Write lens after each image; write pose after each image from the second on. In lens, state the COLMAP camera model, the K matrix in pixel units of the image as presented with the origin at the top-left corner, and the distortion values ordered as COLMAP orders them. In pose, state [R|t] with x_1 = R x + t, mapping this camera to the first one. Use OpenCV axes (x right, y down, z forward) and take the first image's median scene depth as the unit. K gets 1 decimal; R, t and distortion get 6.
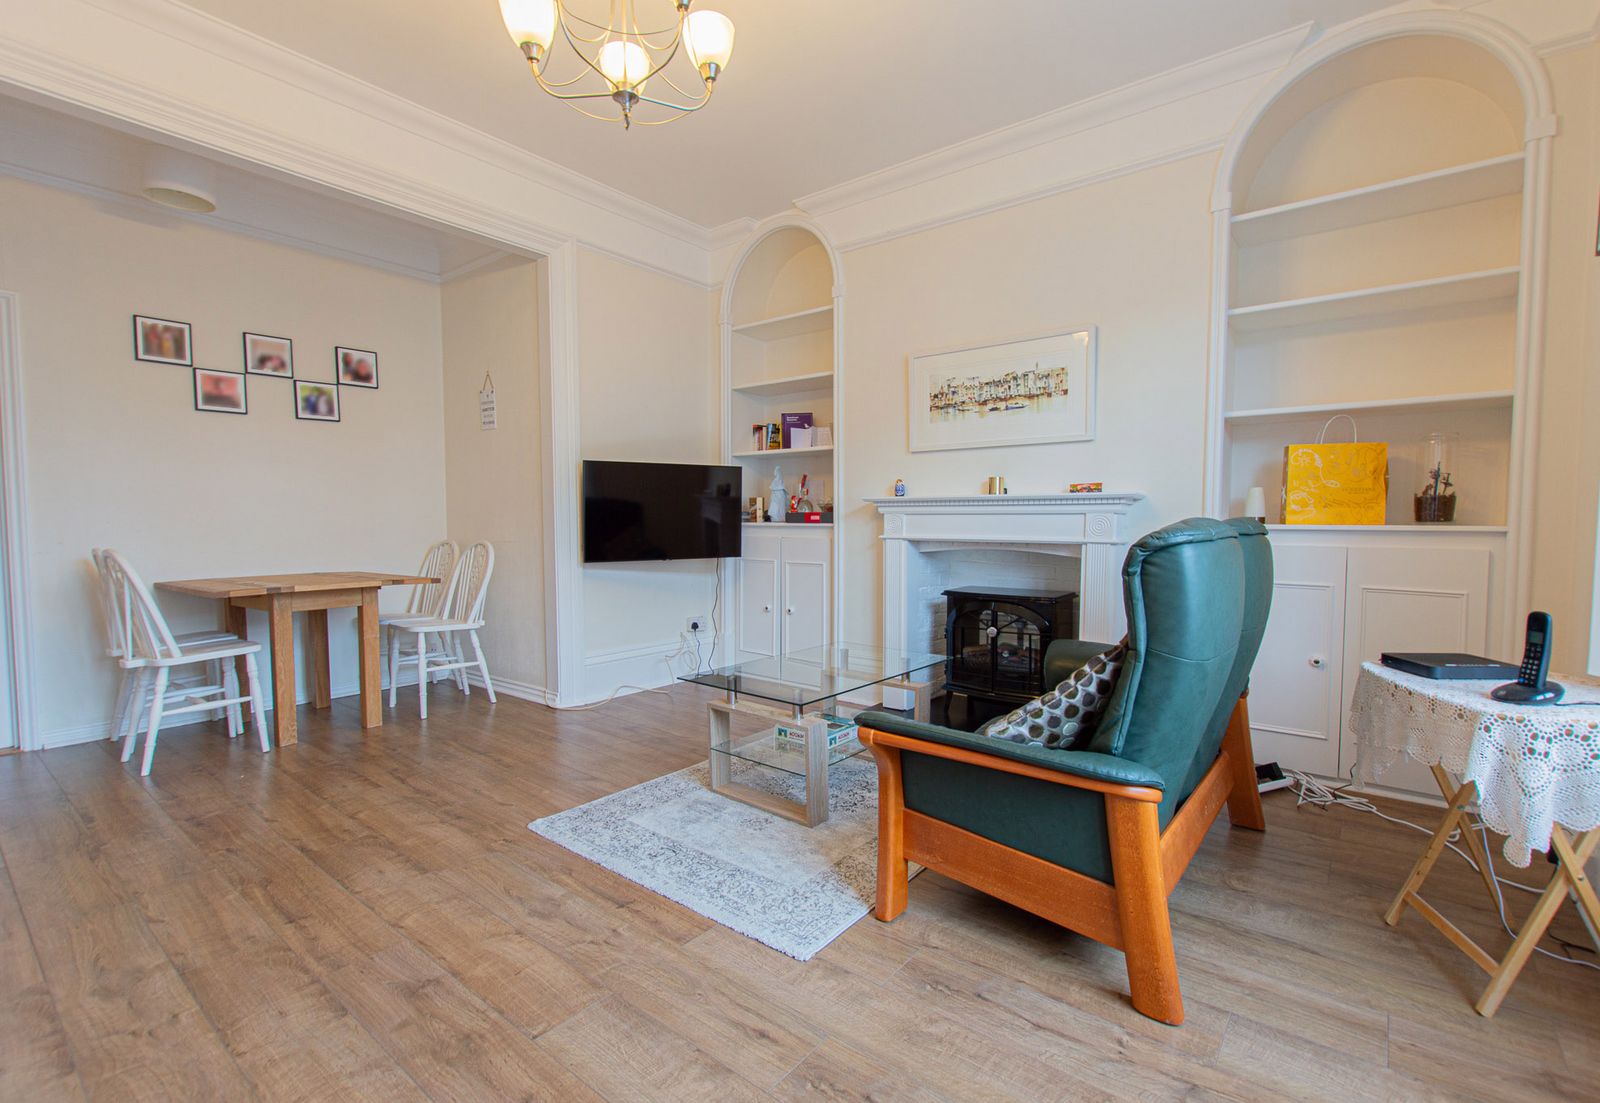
lens RADIAL K [[729.8, 0, 813.0], [0, 729.8, 558.3], [0, 0, 1]] dist [0.003370, -0.000189]
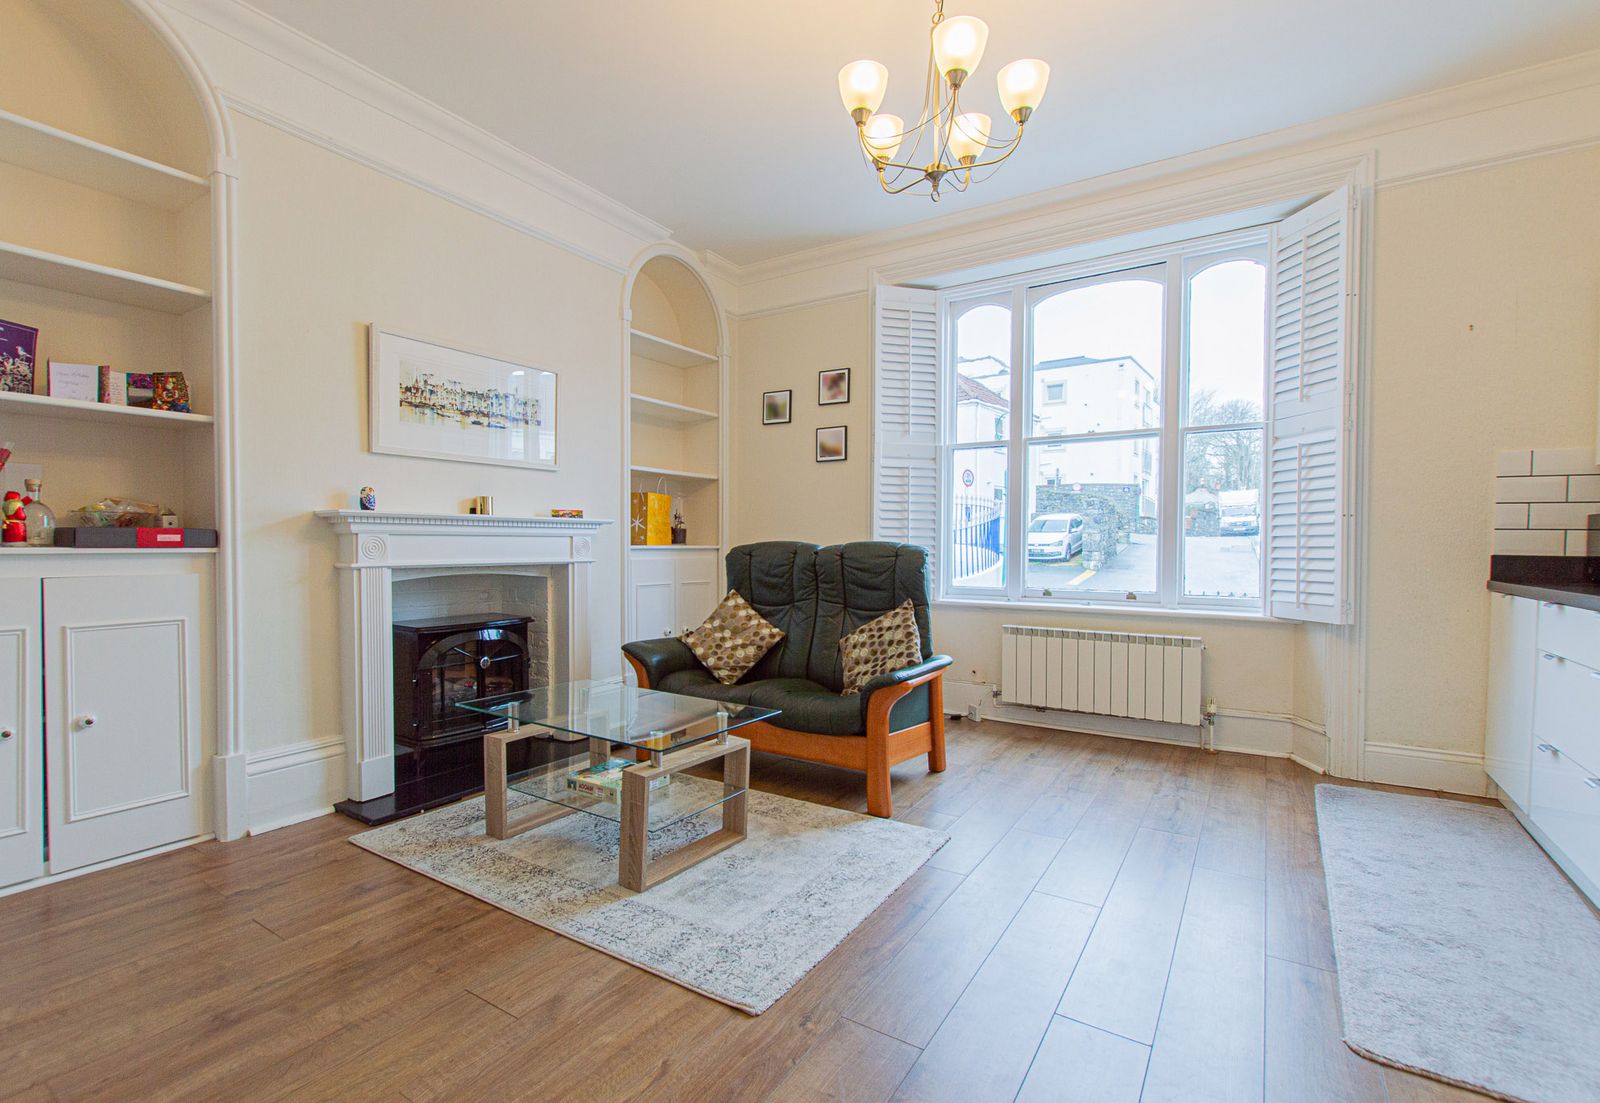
lens RADIAL K [[733.9, 0, 779.8], [0, 733.9, 559.3], [0, 0, 1]] dist [0.001249, -0.000157]
pose [[-0.082506, -0.023856, 0.996305, -0.664194], [0.050795, 0.998313, 0.028111, -0.034993], [-0.995295, 0.052926, -0.081155, 0.649889]]
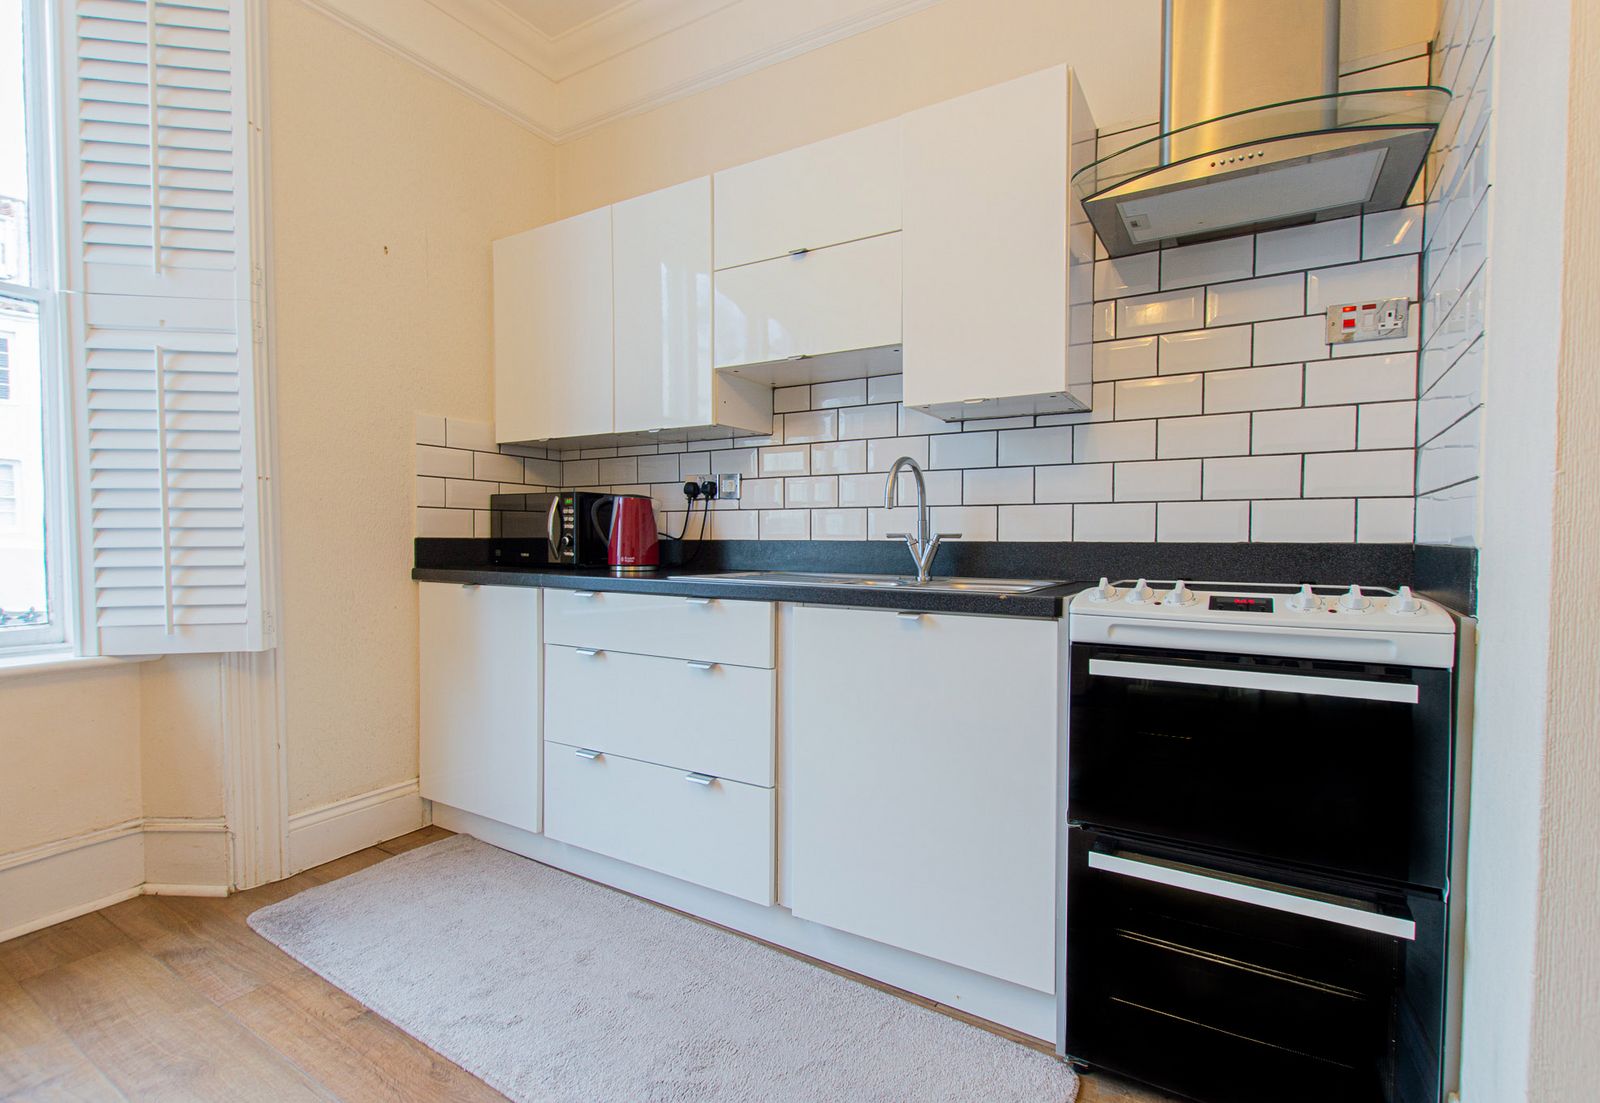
lens RADIAL K [[729.8, 0, 813.0], [0, 729.8, 558.3], [0, 0, 1]] dist [0.003370, -0.000189]
pose [[-0.990647, 0.000349, -0.136448, -0.216619], [-0.012037, 0.995874, 0.089942, -0.023613], [0.135917, 0.090743, -0.986556, 0.520467]]
